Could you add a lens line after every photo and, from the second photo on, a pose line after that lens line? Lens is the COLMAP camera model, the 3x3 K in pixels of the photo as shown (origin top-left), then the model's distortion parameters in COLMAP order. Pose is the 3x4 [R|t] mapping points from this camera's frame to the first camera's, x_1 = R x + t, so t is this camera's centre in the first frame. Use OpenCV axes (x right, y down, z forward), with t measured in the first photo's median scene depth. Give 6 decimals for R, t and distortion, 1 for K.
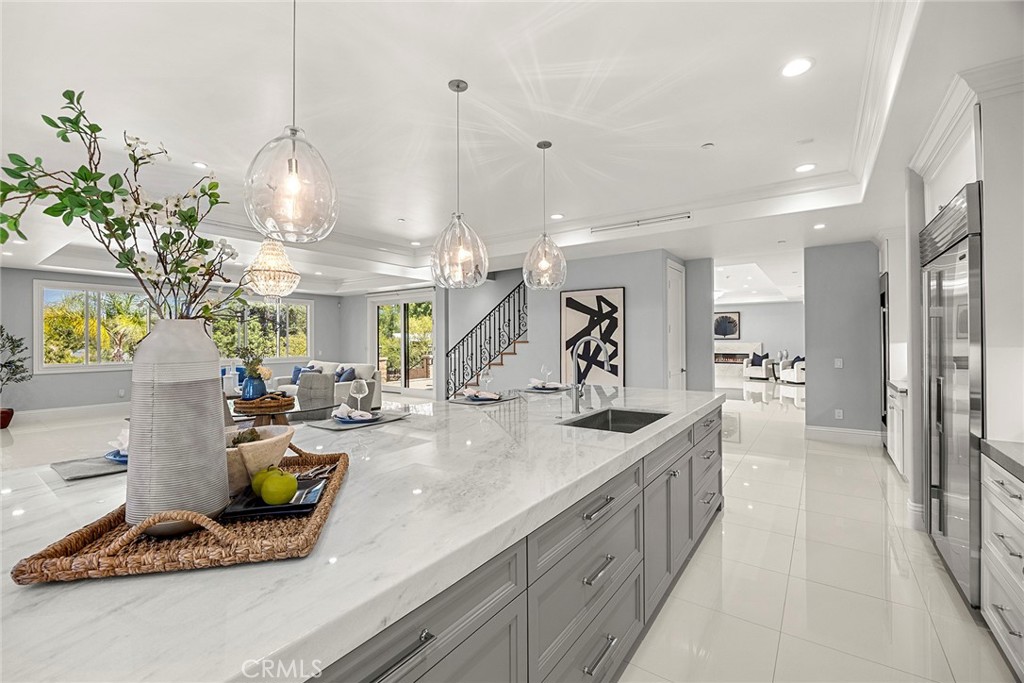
lens RADIAL K [[431.5, 0, 507.7], [0, 431.5, 339.7], [0, 0, 1]] dist [-0.012974, 0.001256]
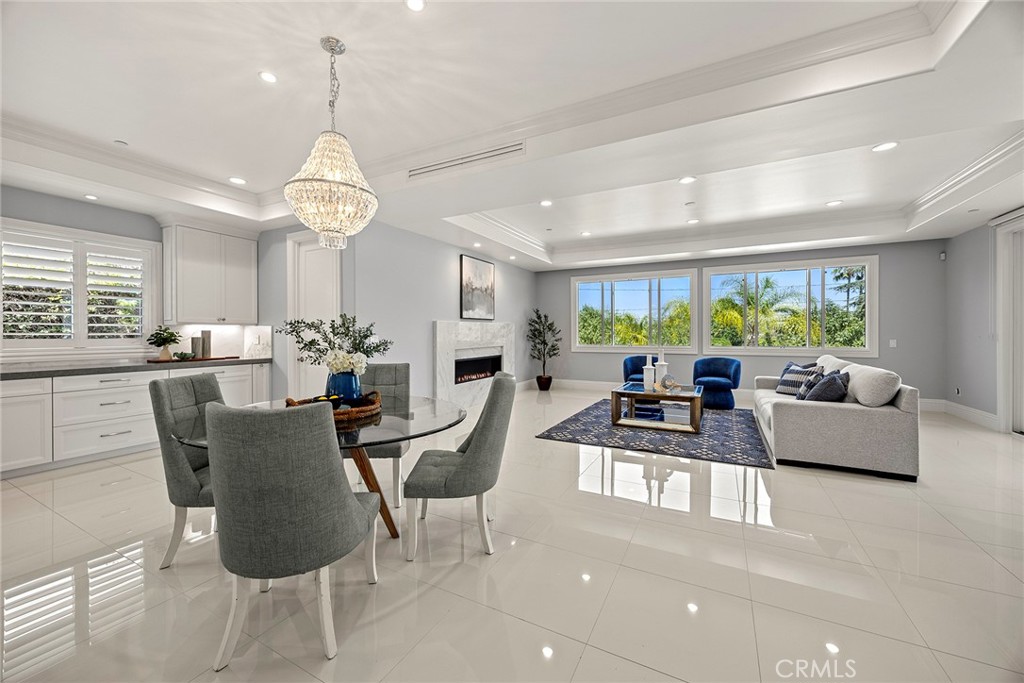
lens RADIAL K [[393.0, 0, 512.6], [0, 393.0, 335.3], [0, 0, 1]] dist [-0.010887, -0.000111]
pose [[0.146783, 0.010162, -0.989117, 0.020837], [0.003142, 0.999937, 0.010740, 0.023100], [0.989164, -0.004685, 0.146742, 0.800752]]
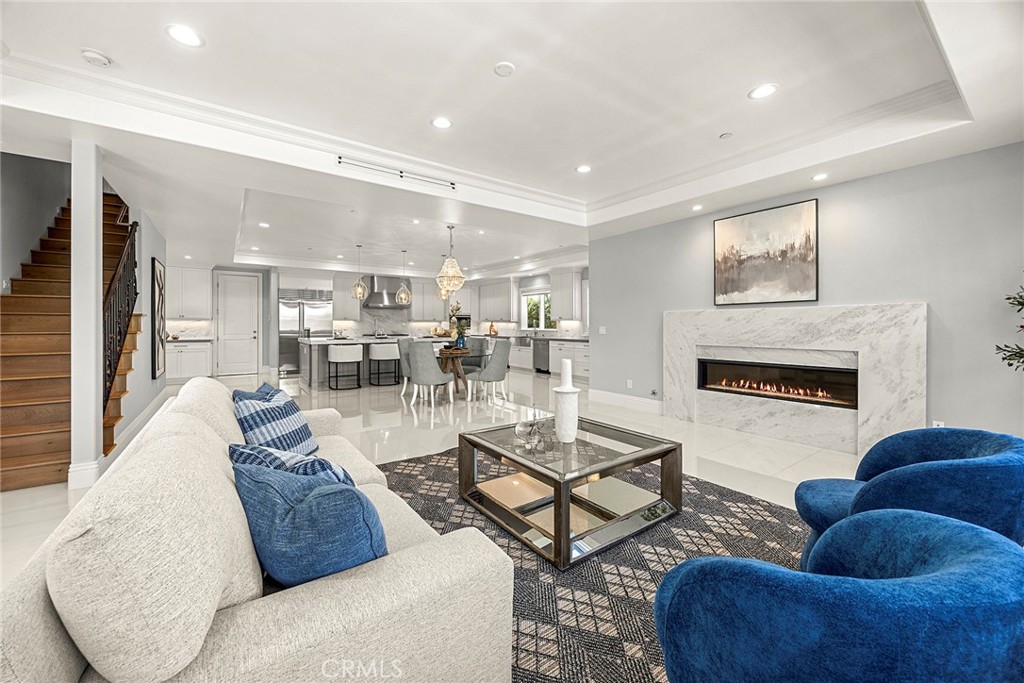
lens RADIAL K [[393.0, 0, 512.0], [0, 393.0, 325.1], [0, 0, 1]] dist [-0.010887, -0.000111]
pose [[-0.951057, 0.002921, 0.309000, -0.885141], [0.001798, 0.999991, -0.003918, 0.030984], [-0.309009, -0.003170, -0.951054, 1.692624]]
